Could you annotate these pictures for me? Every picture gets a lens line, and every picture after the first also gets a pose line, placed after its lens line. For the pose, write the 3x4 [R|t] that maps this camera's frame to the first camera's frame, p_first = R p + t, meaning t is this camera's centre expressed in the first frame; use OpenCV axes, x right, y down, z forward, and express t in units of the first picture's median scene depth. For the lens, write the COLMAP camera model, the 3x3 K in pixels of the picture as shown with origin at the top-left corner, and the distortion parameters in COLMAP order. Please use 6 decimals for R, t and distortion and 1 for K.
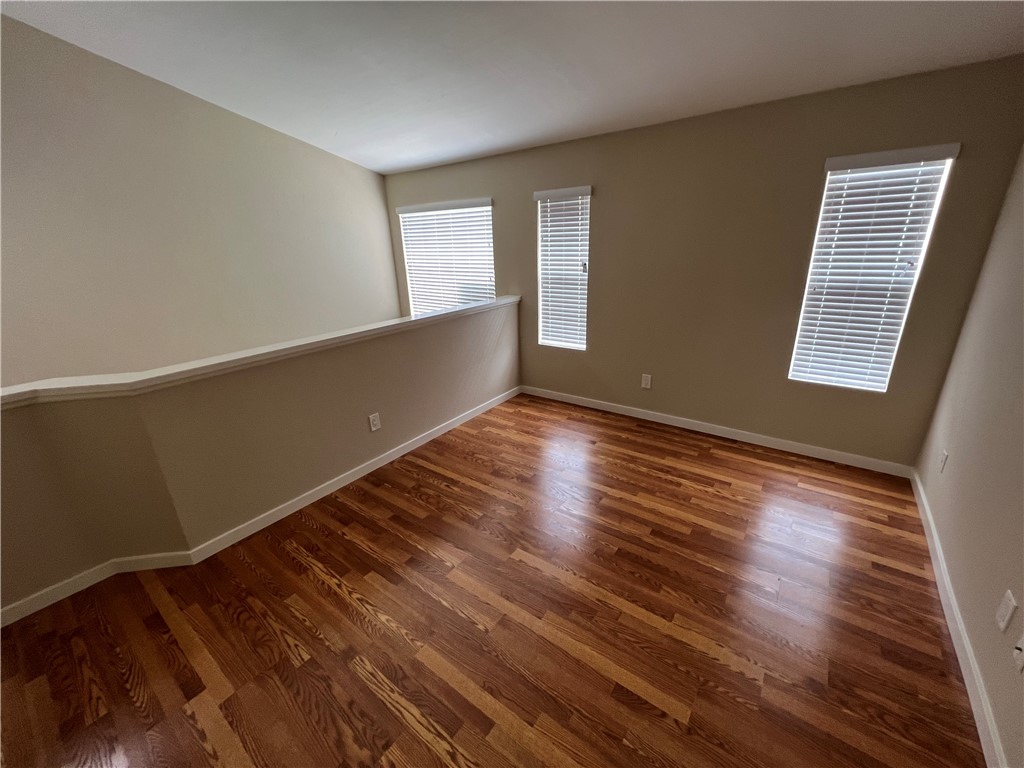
lens RADIAL K [[410.8, 0, 513.1], [0, 410.8, 382.8], [0, 0, 1]] dist [0.000816, 0.000102]
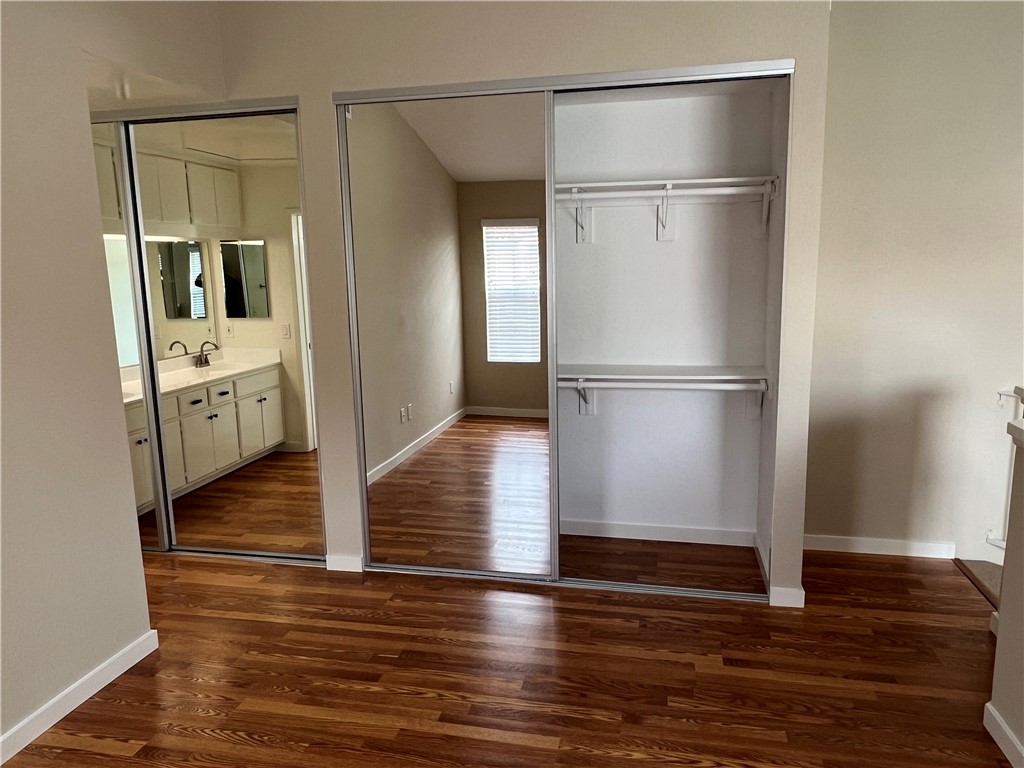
lens RADIAL K [[738.8, 0, 508.6], [0, 738.8, 385.6], [0, 0, 1]] dist [-0.002334, -0.001341]
pose [[-0.908270, 0.127280, -0.398553, 0.213704], [-0.086159, 0.875283, 0.475874, -0.391509], [0.409416, 0.466561, -0.784027, 1.091664]]
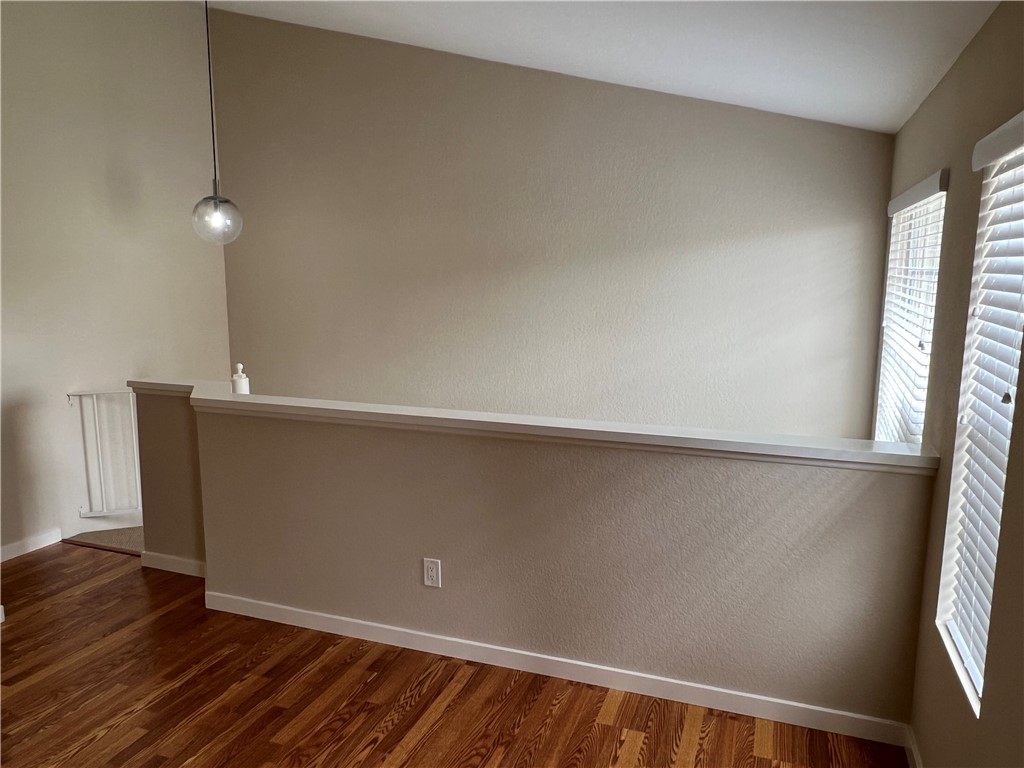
lens RADIAL K [[738.8, 0, 517.7], [0, 738.8, 392.4], [0, 0, 1]] dist [-0.002334, -0.001341]
pose [[0.287914, 0.197191, -0.937135, 0.686928], [-0.335113, 0.937447, 0.094301, -0.310153], [0.897109, 0.286896, 0.335985, 0.757051]]
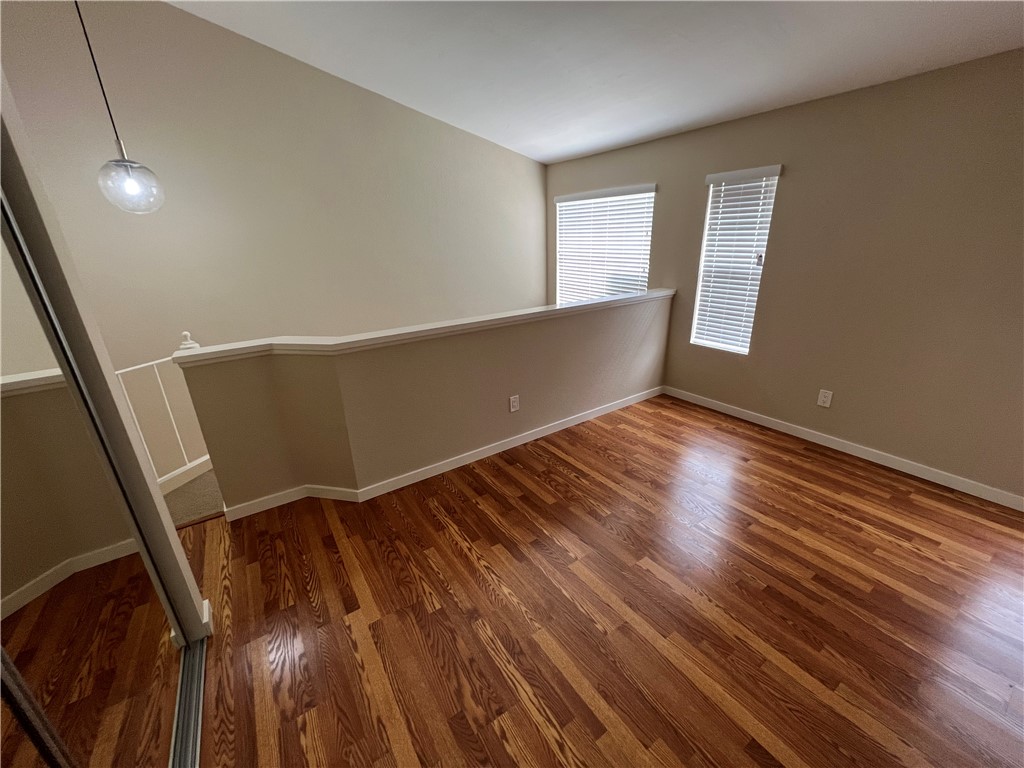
lens RADIAL K [[410.8, 0, 513.1], [0, 410.8, 382.3], [0, 0, 1]] dist [0.000816, 0.000102]
pose [[0.943424, 0.116745, -0.310358, -0.024596], [-0.110817, 0.993162, 0.036730, 0.004377], [0.312523, -0.000259, 0.949910, 0.009339]]
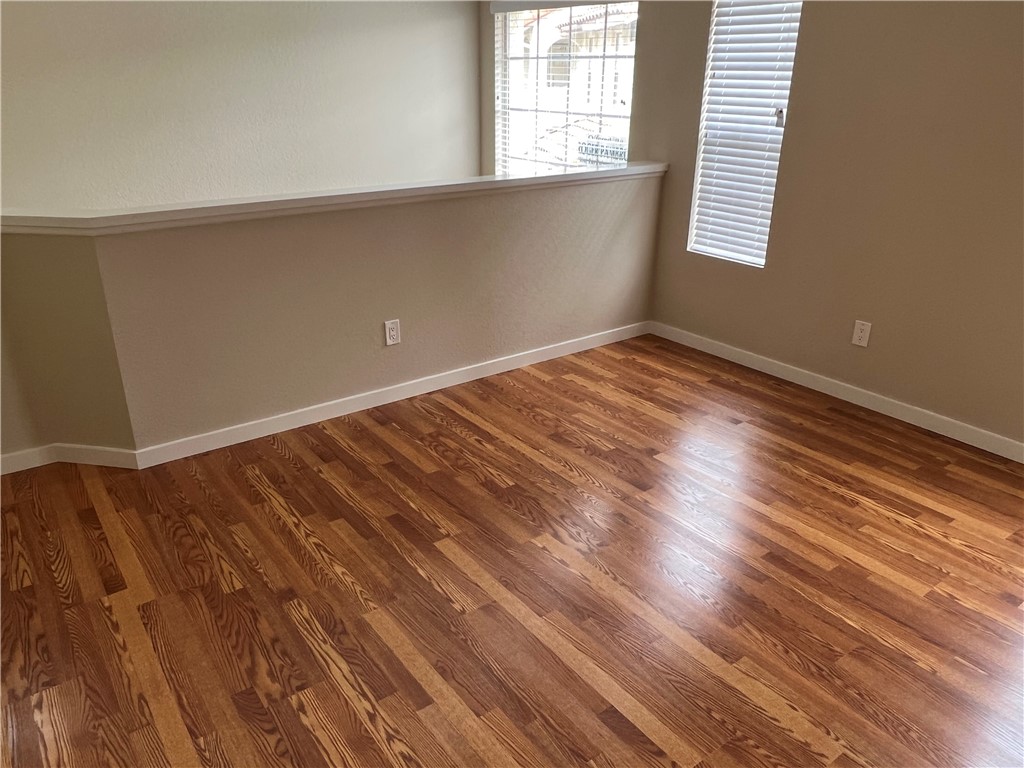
lens RADIAL K [[751.7, 0, 506.2], [0, 751.7, 386.0], [0, 0, 1]] dist [0.003268, -0.006515]
pose [[0.954776, 0.150990, -0.256133, 0.182759], [-0.134350, 0.987587, 0.081370, 0.063585], [0.265240, -0.043279, 0.963211, -0.143672]]
